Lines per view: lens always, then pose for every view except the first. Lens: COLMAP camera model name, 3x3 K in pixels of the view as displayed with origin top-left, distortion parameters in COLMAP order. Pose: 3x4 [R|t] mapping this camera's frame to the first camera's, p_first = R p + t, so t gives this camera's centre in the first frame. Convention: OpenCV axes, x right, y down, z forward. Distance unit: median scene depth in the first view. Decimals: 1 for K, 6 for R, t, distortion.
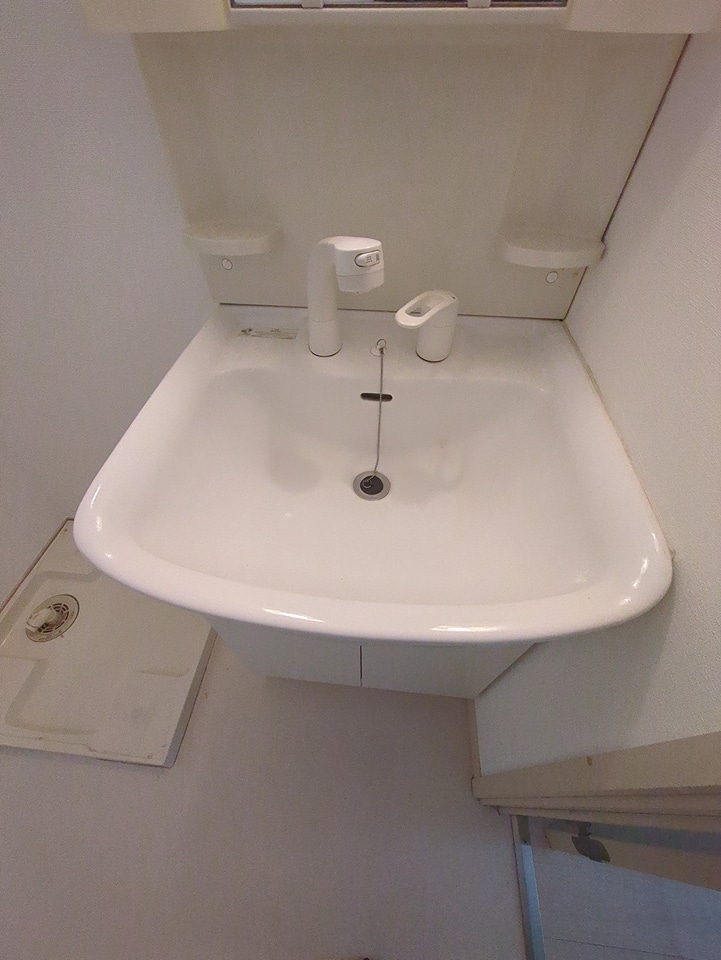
lens RADIAL K [[377.2, 0, 365.8], [0, 377.2, 484.8], [0, 0, 1]] dist [-0.000355, 0.000496]
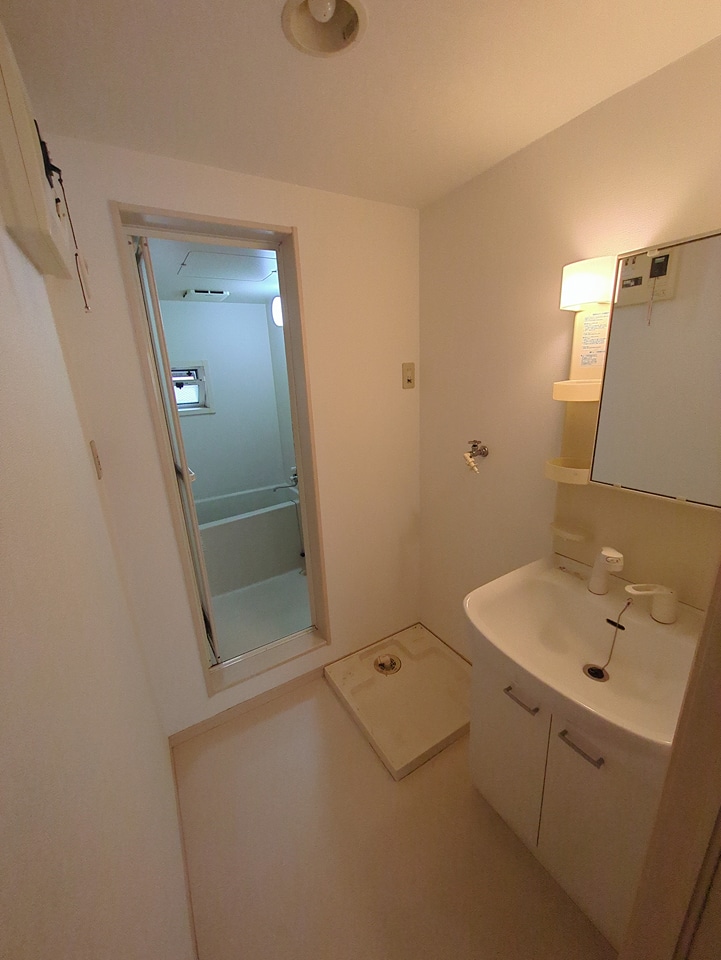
lens RADIAL K [[377.2, 0, 358.7], [0, 377.2, 482.2], [0, 0, 1]] dist [-0.000355, 0.000496]
pose [[0.592043, 0.192523, -0.782573, 0.584492], [-0.584127, 0.771516, -0.252109, 0.416673], [0.555230, 0.606381, 0.569228, -1.130456]]
